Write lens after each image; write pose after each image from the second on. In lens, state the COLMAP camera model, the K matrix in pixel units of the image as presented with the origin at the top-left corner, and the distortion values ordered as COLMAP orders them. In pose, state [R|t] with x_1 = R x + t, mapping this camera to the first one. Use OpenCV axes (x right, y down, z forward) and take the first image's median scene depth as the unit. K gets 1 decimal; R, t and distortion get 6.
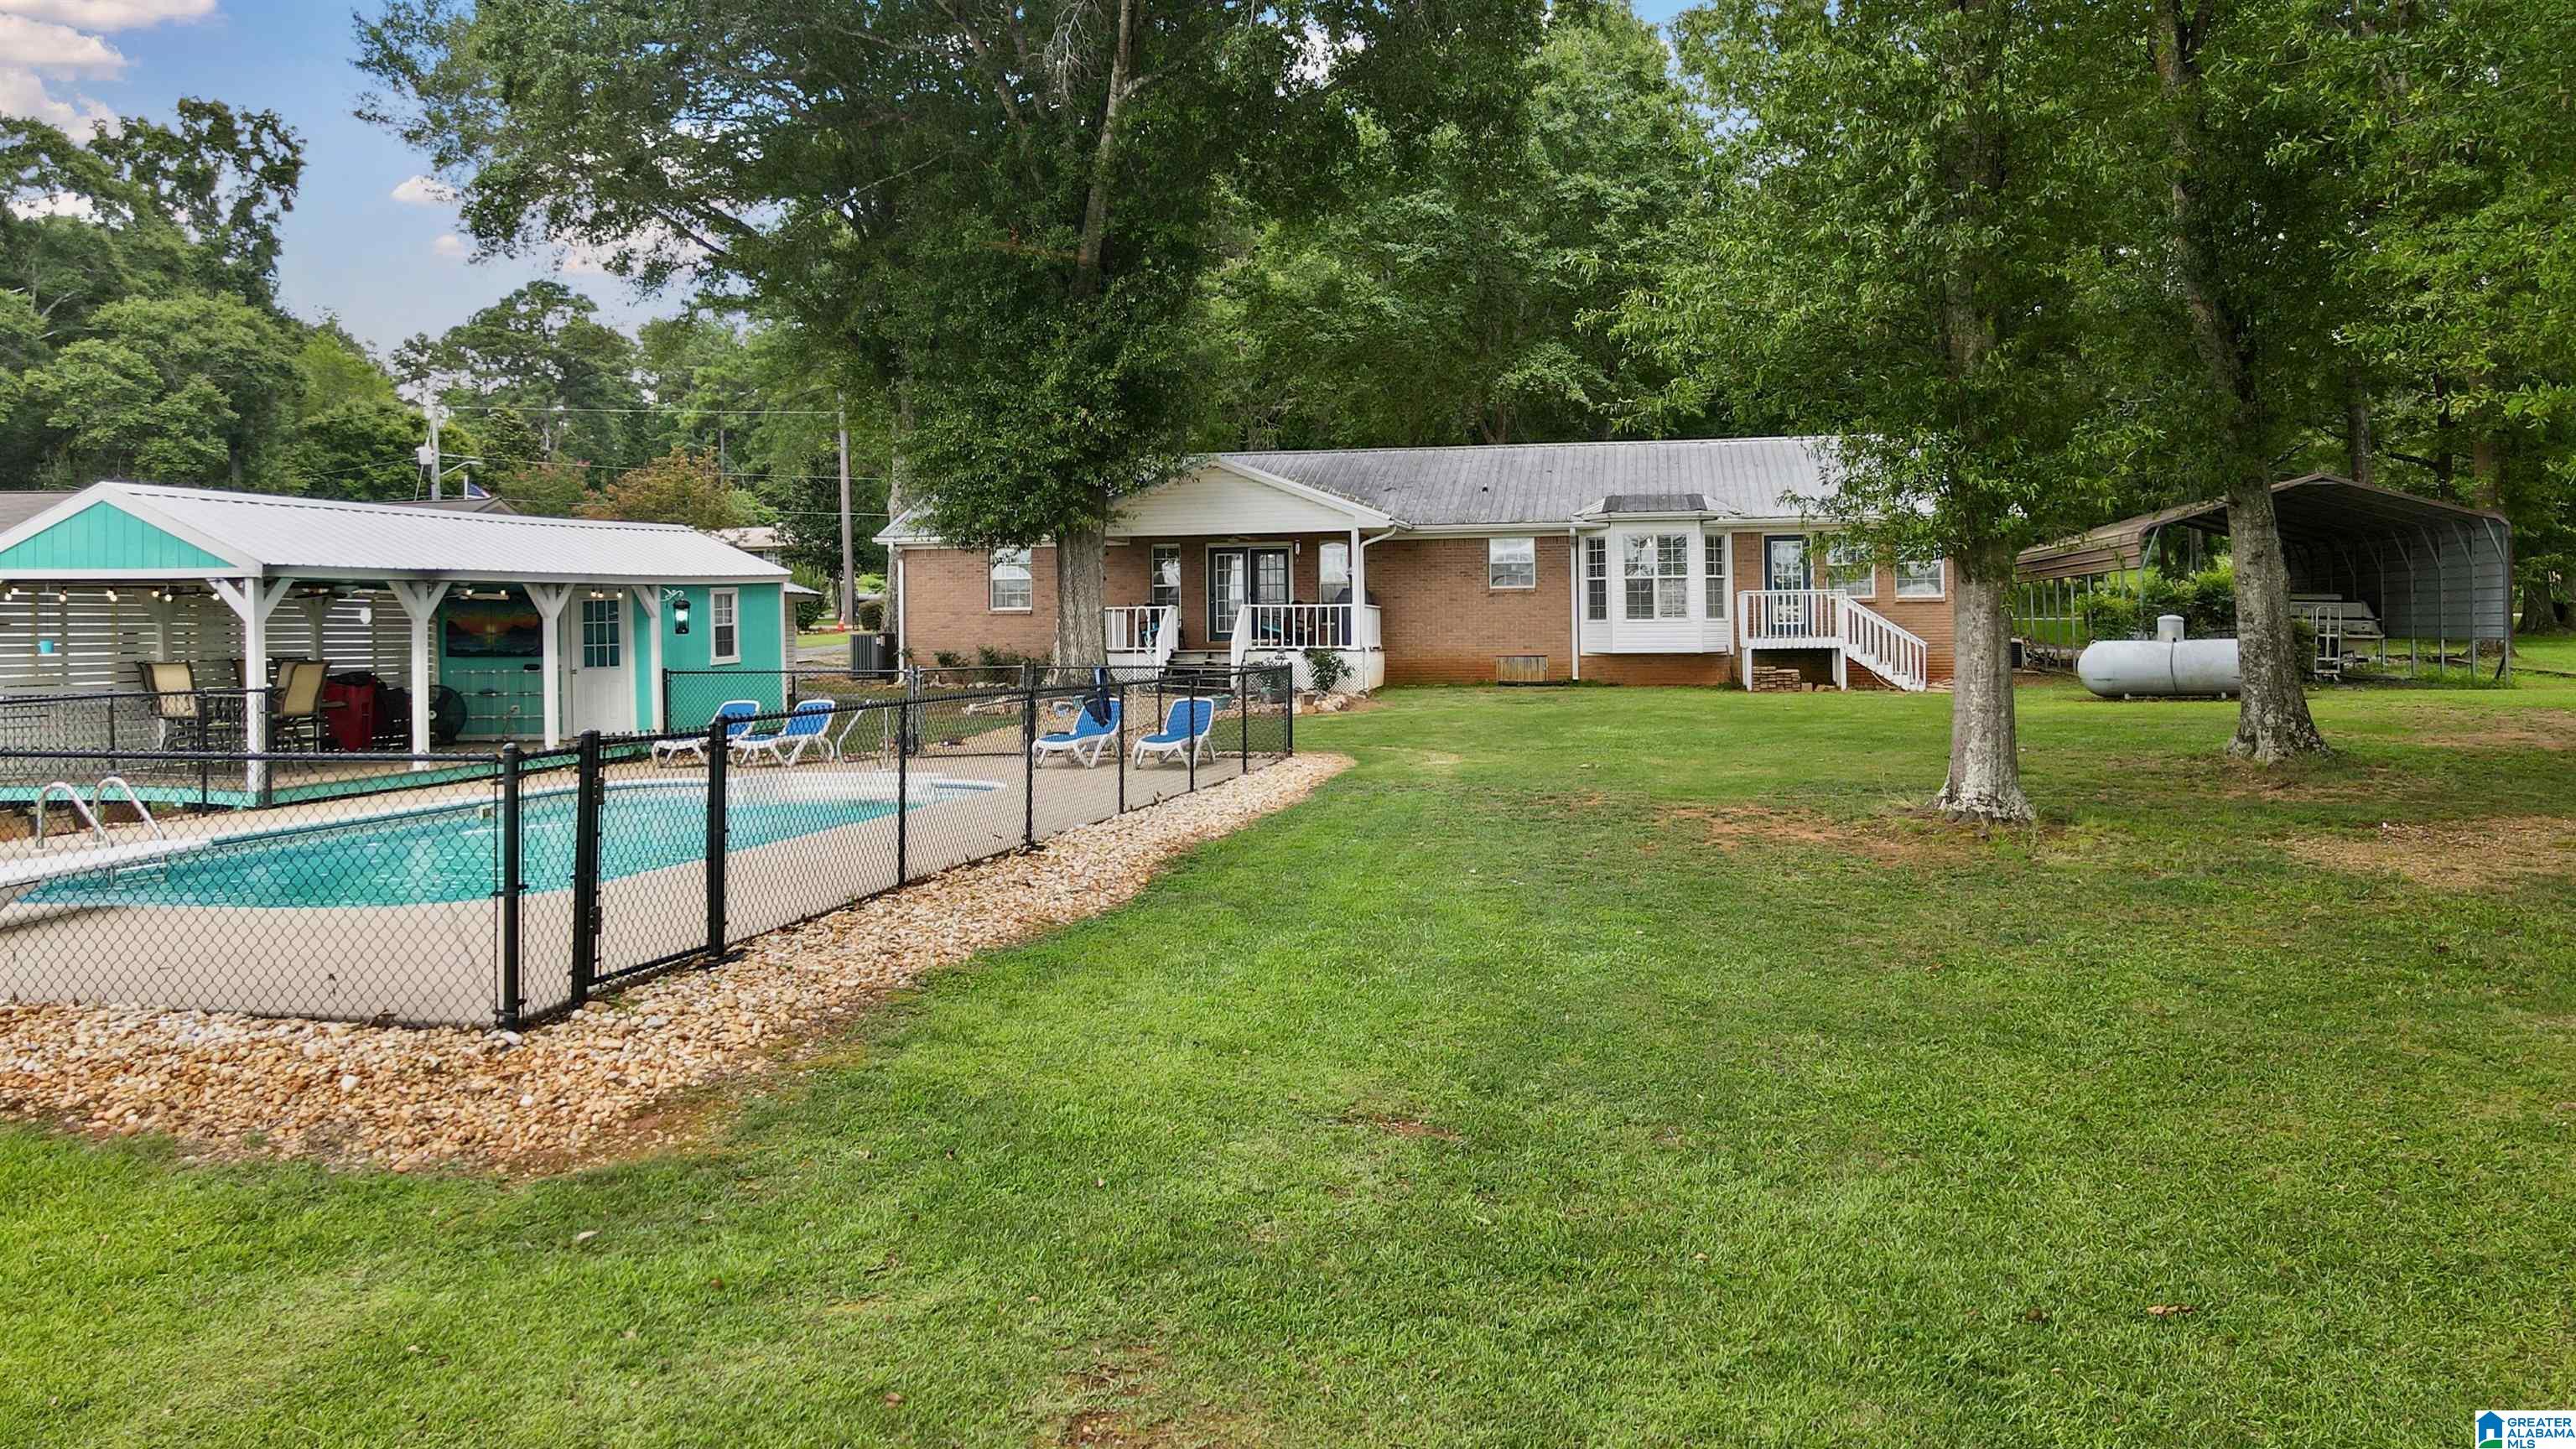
lens RADIAL K [[1864.1, 0, 1330.6], [0, 1864.1, 676.2], [0, 0, 1]] dist [0.010321, 0.003686]
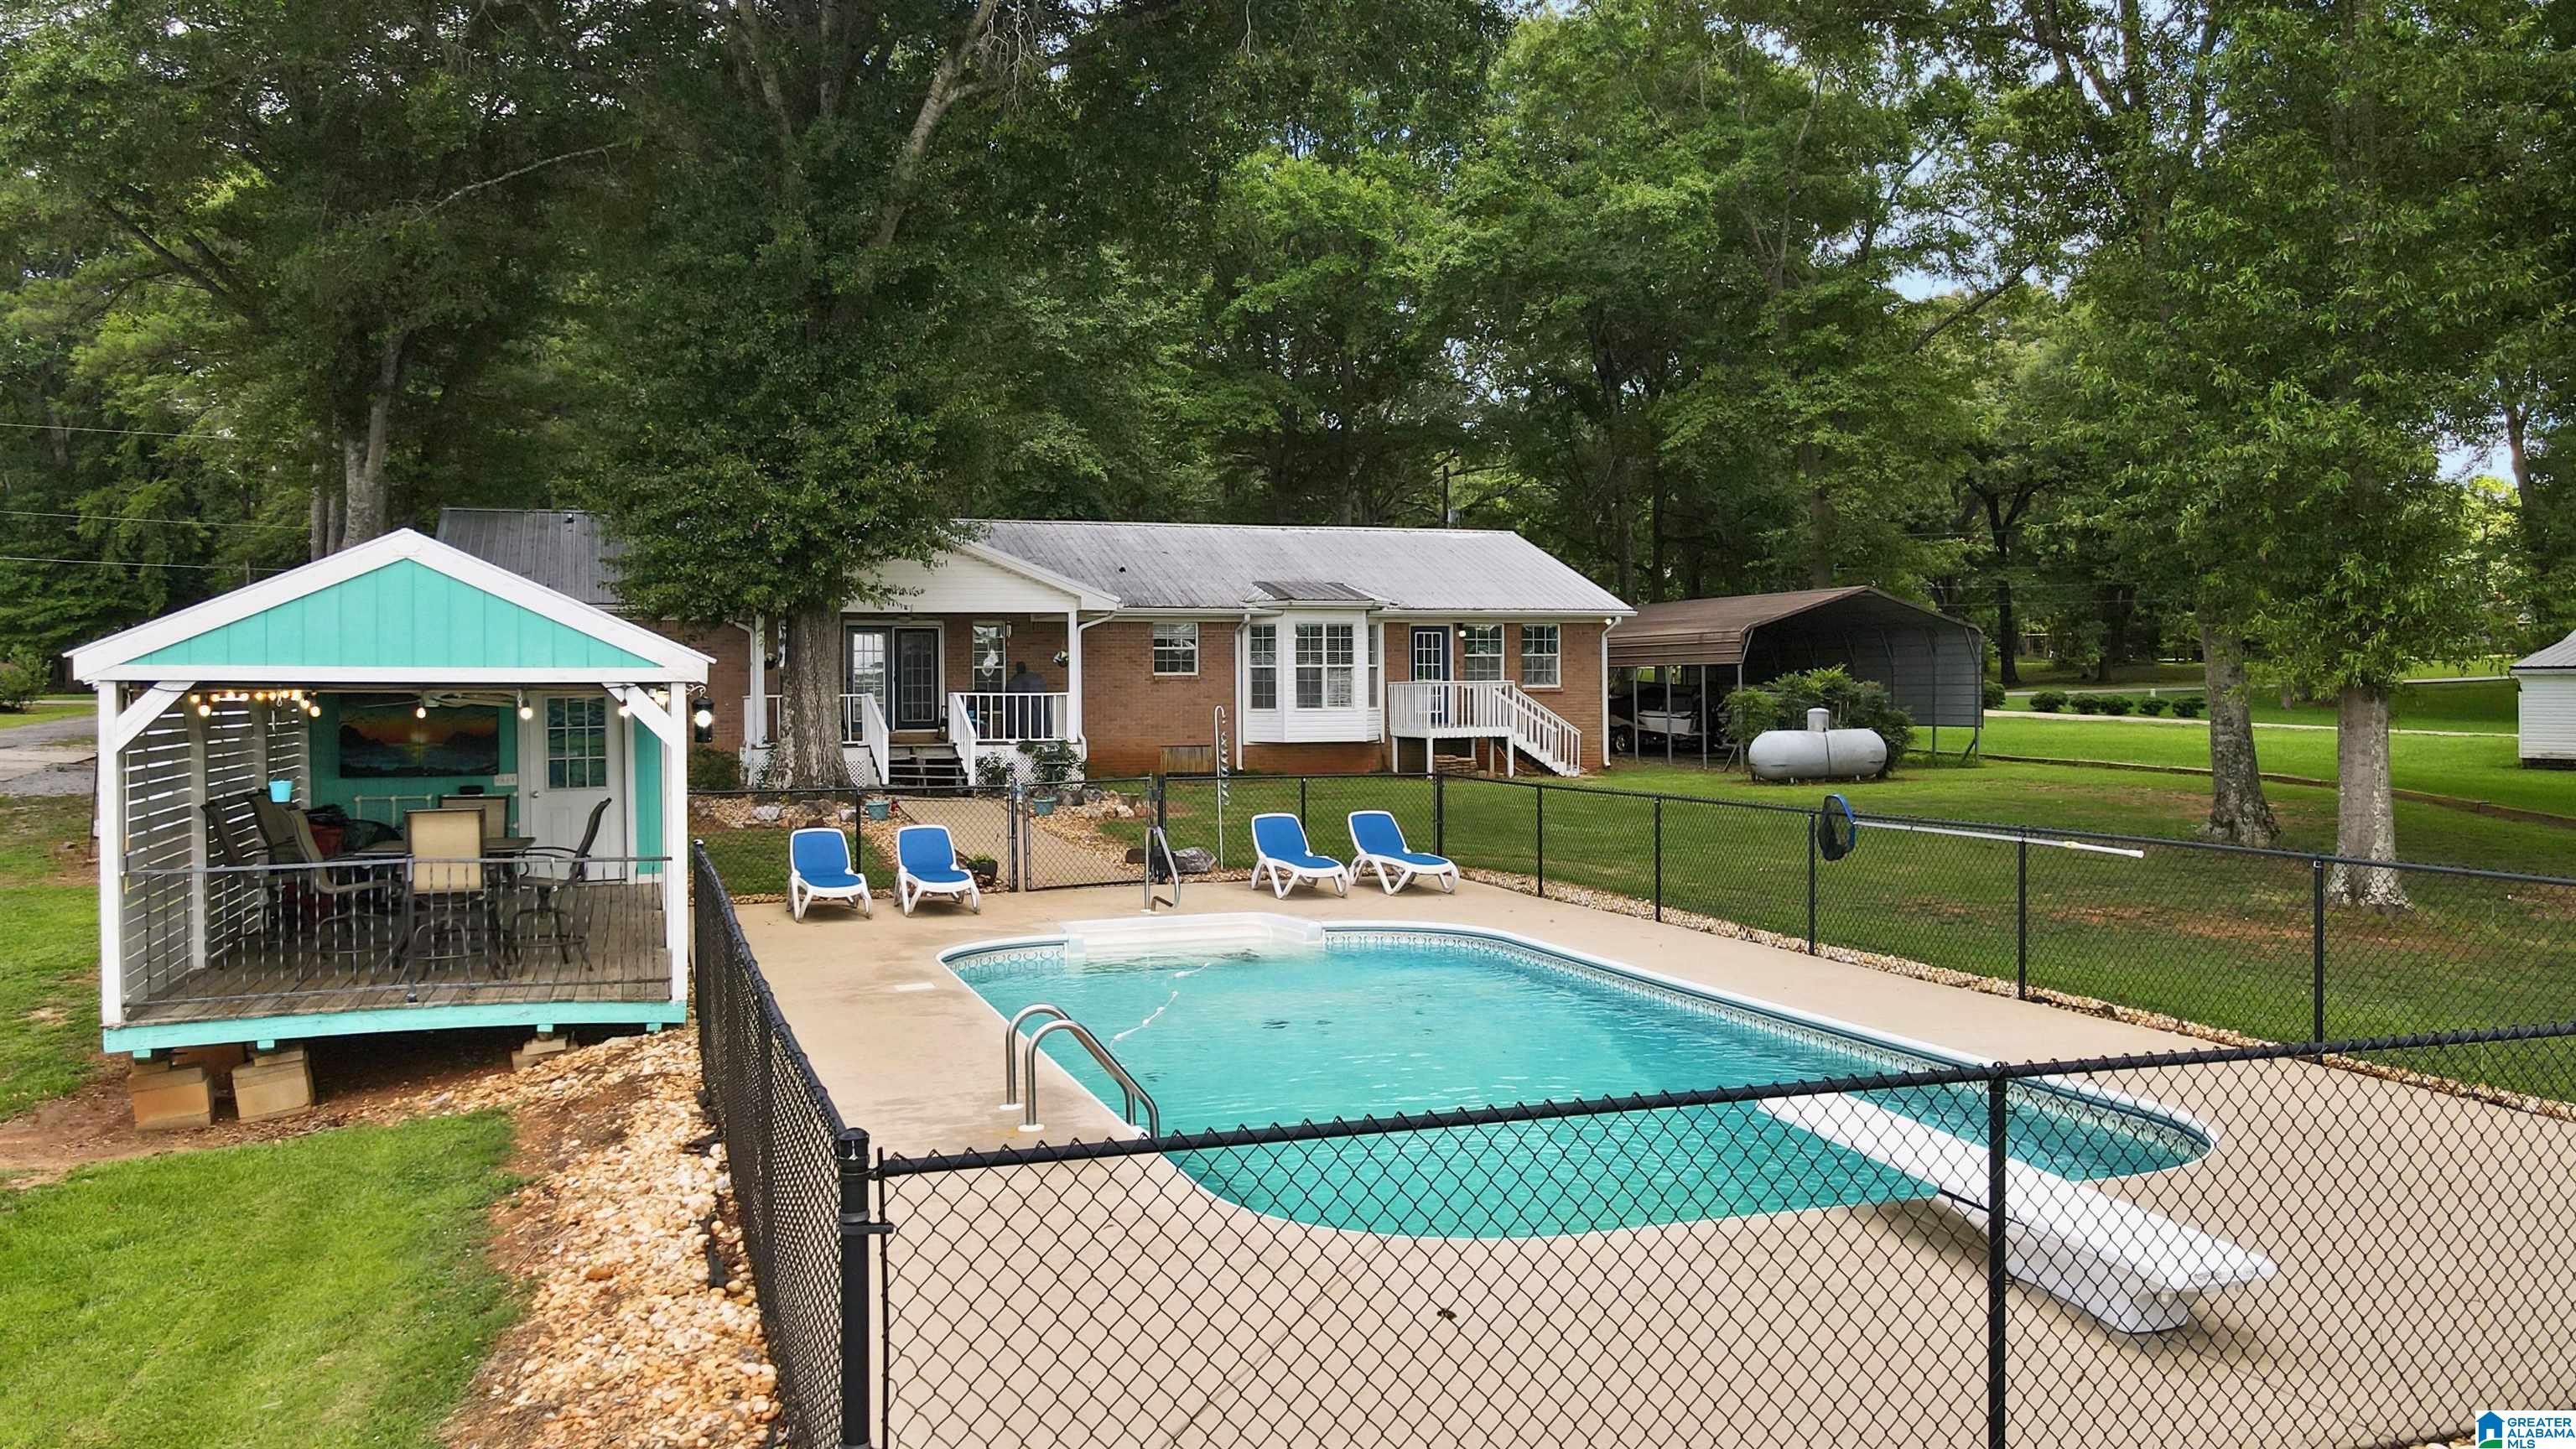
lens RADIAL K [[1856.2, 0, 1291.7], [0, 1856.2, 771.0], [0, 0, 1]] dist [0.007605, 0.005549]
pose [[0.870673, -0.016254, 0.491593, -0.335051], [0.009162, 0.999816, 0.016832, -0.014202], [-0.491777, -0.010152, 0.870662, 0.147919]]
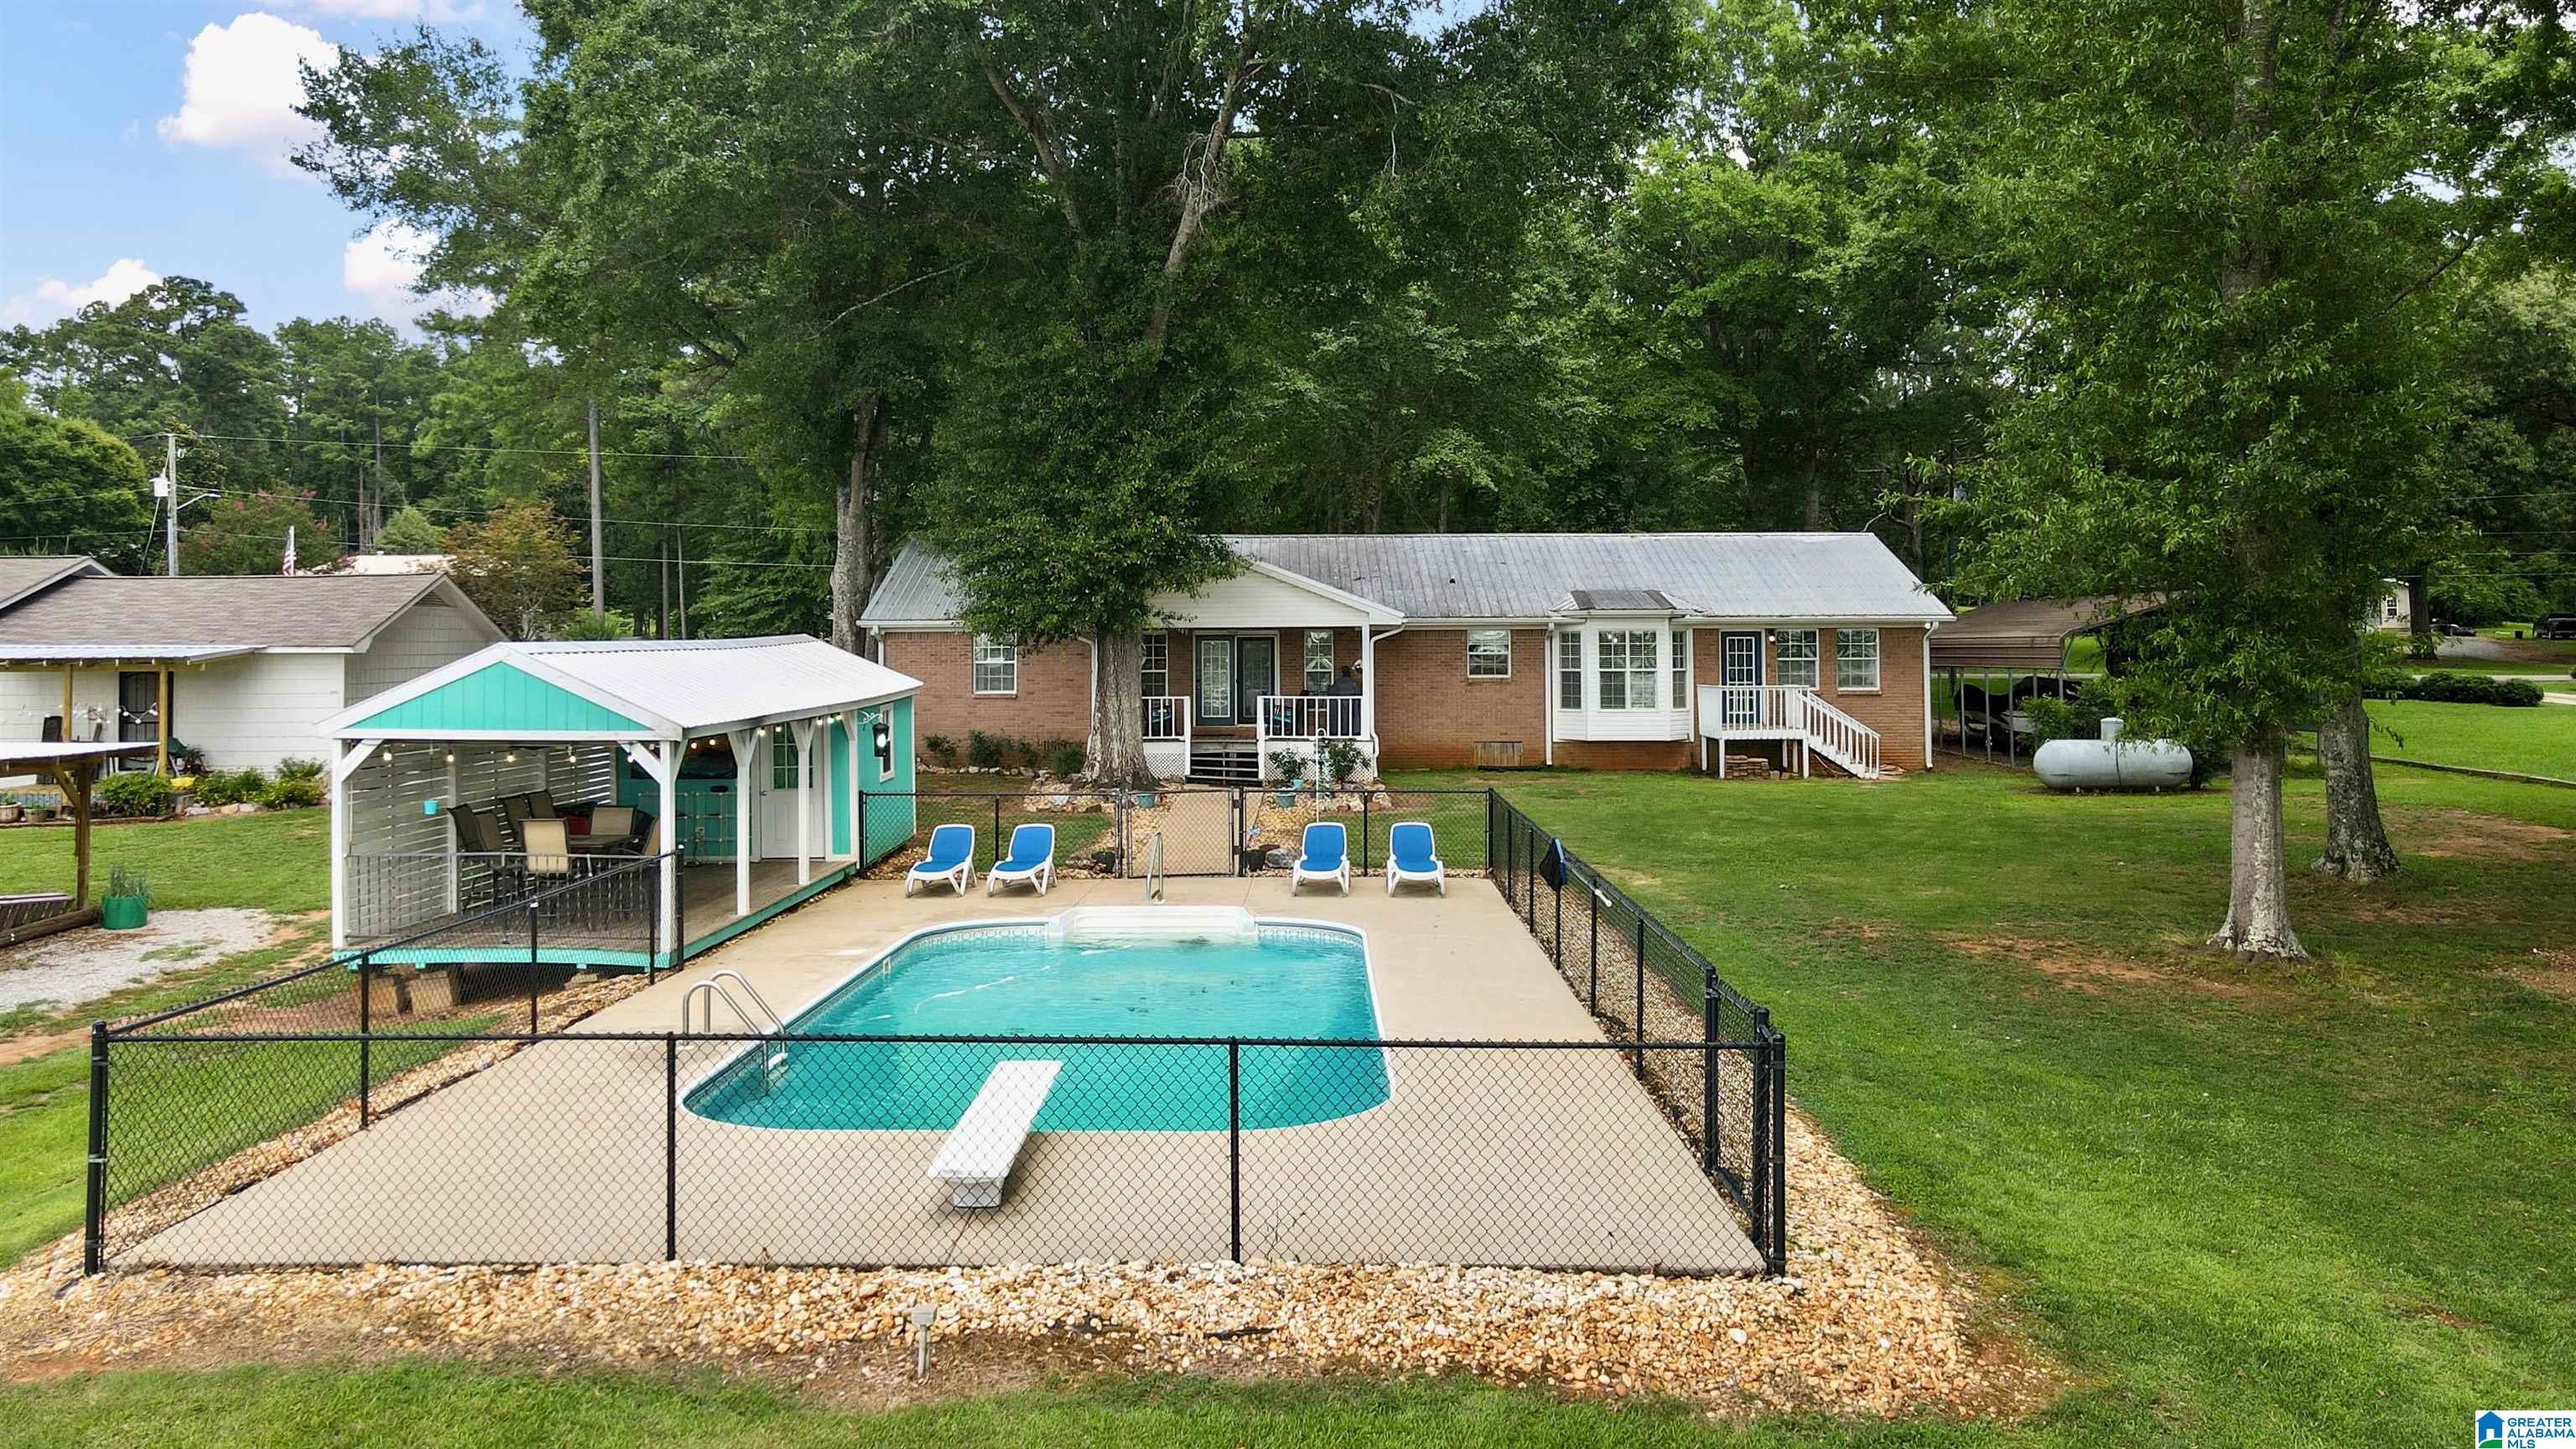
lens RADIAL K [[1864.1, 0, 1330.6], [0, 1864.1, 676.2], [0, 0, 1]] dist [0.010321, 0.003686]
pose [[0.983314, 0.006769, 0.181788, -0.191933], [-0.004504, 0.999907, -0.012869, -0.035639], [-0.181858, 0.011836, 0.983254, -0.023410]]
